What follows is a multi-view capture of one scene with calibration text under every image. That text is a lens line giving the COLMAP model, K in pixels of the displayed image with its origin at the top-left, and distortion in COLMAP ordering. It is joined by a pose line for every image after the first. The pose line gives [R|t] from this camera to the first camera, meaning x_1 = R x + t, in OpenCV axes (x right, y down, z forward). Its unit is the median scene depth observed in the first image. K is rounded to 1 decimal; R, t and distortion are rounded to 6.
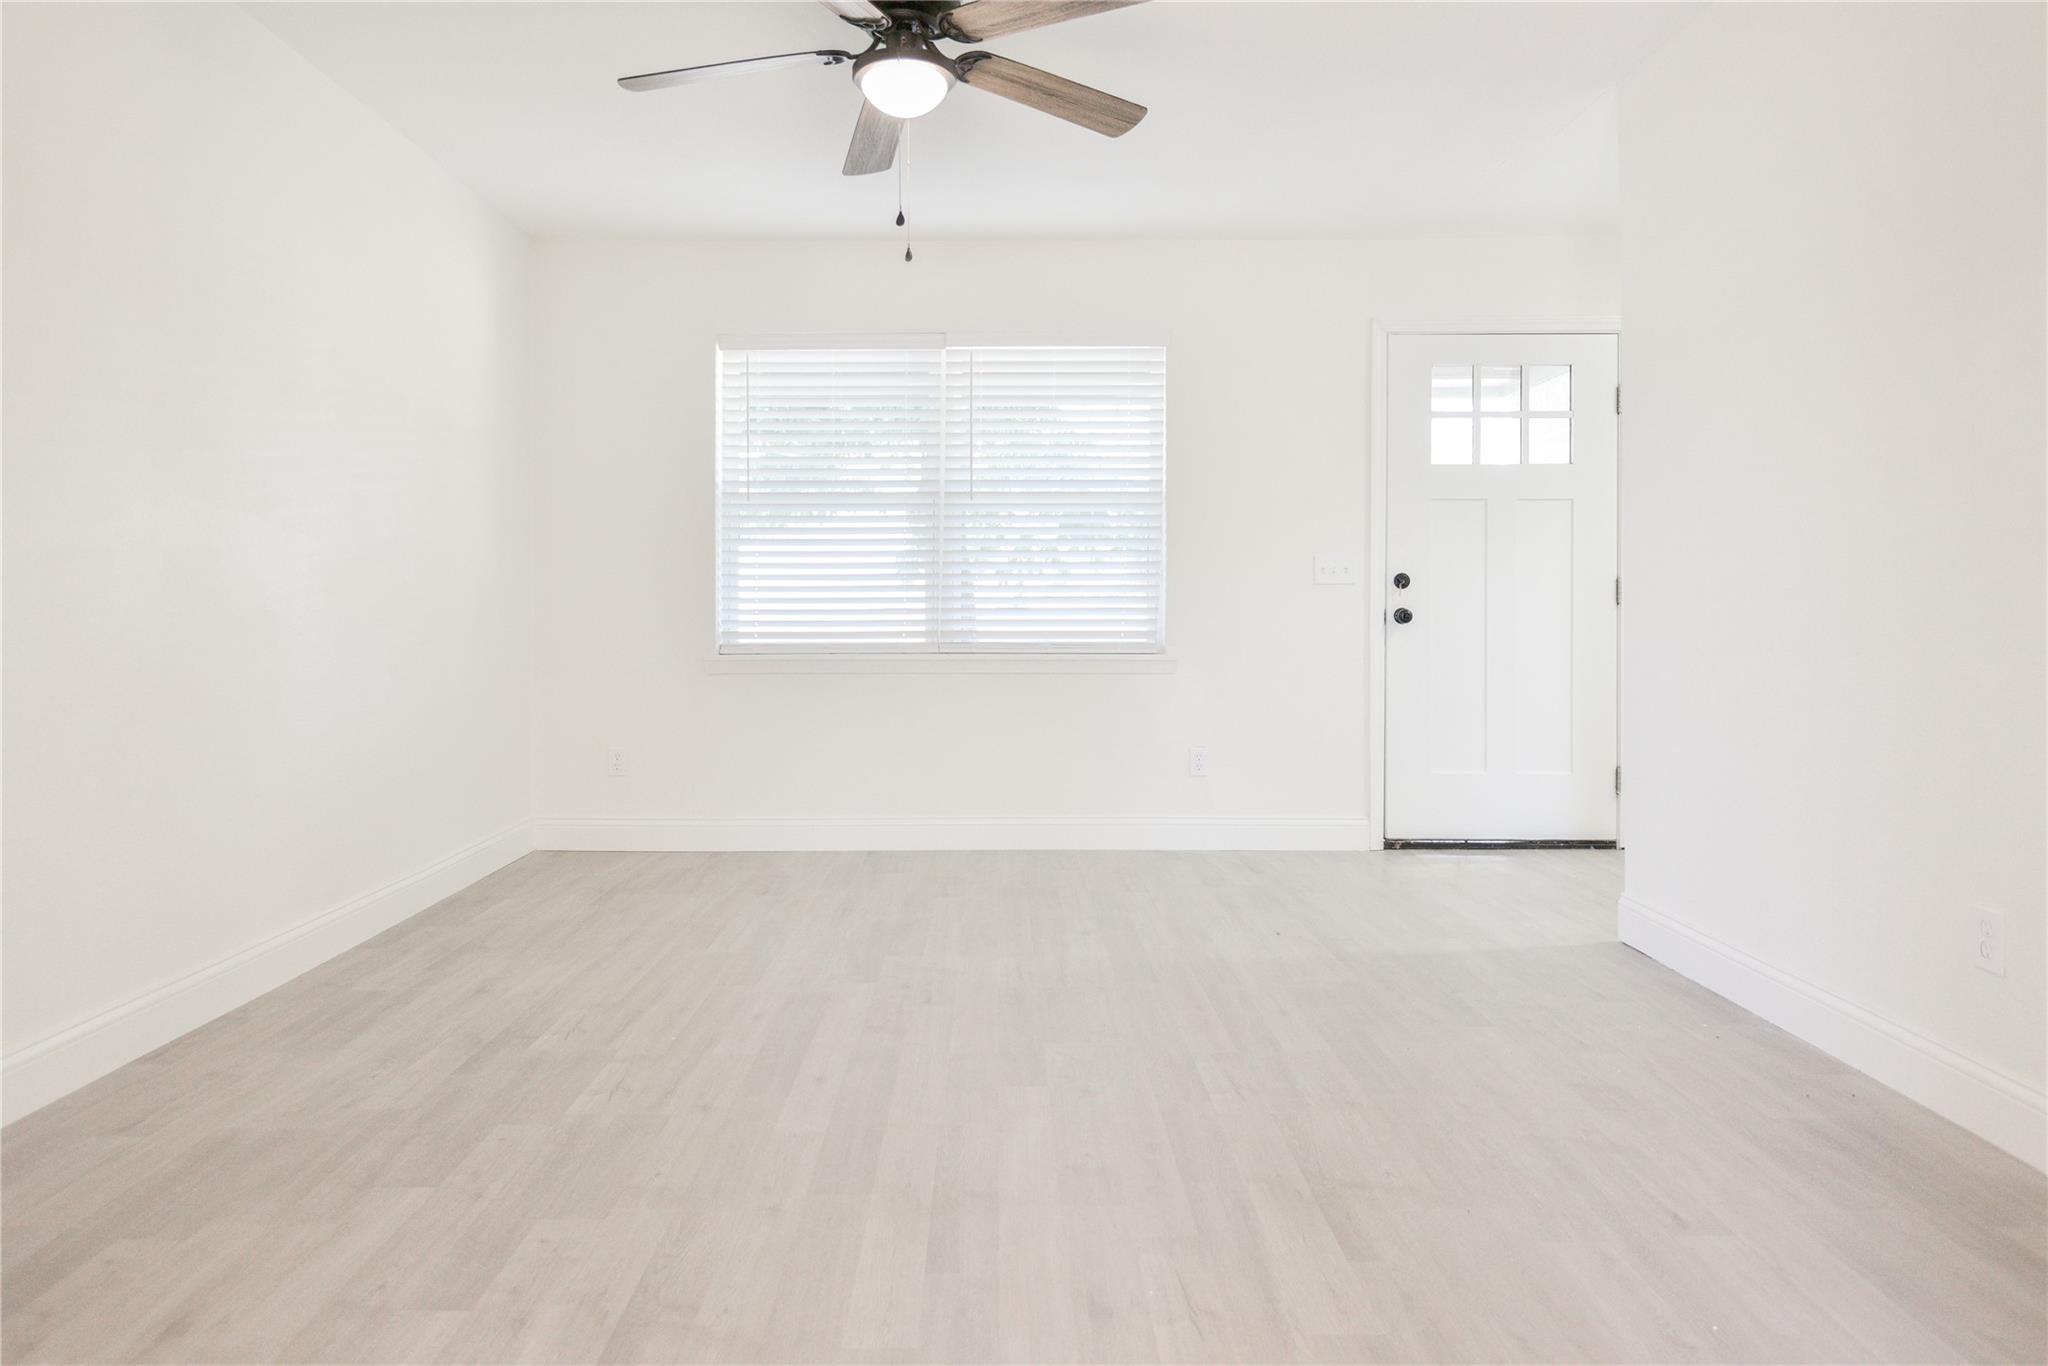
lens RADIAL K [[1309.4, 0, 1052.6], [0, 1309.4, 737.7], [0, 0, 1]] dist [0.013919, -0.006545]
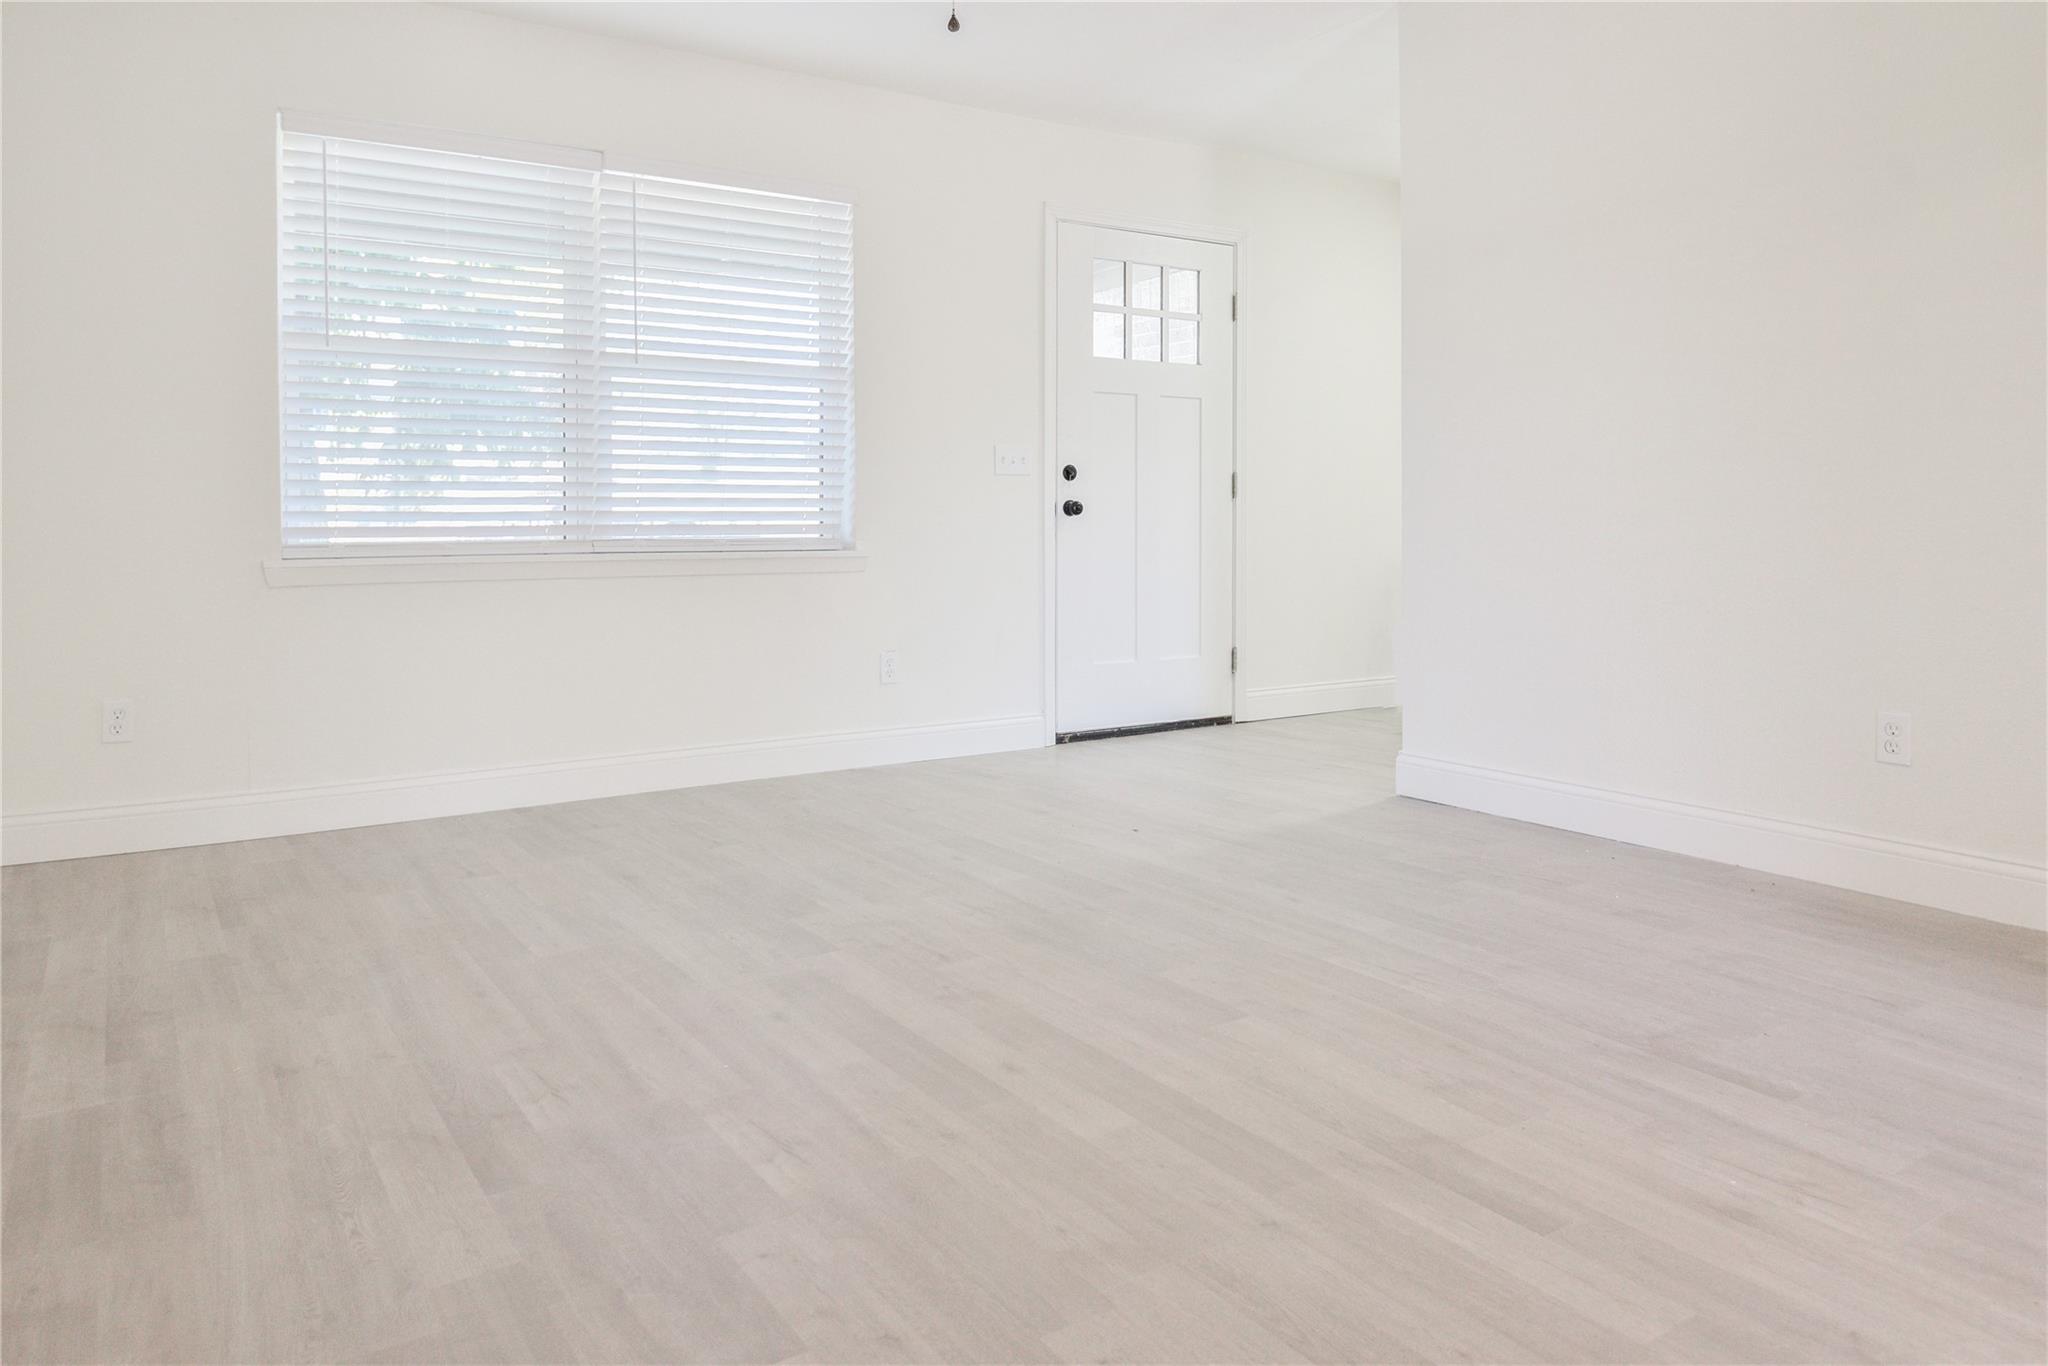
lens RADIAL K [[1309.4, 0, 1091.7], [0, 1309.4, 664.2], [0, 0, 1]] dist [0.013919, -0.006545]
pose [[0.843198, -0.063721, 0.533814, -0.262891], [0.060913, 0.997880, 0.022900, 0.003707], [-0.534142, 0.013207, 0.845292, 0.154717]]
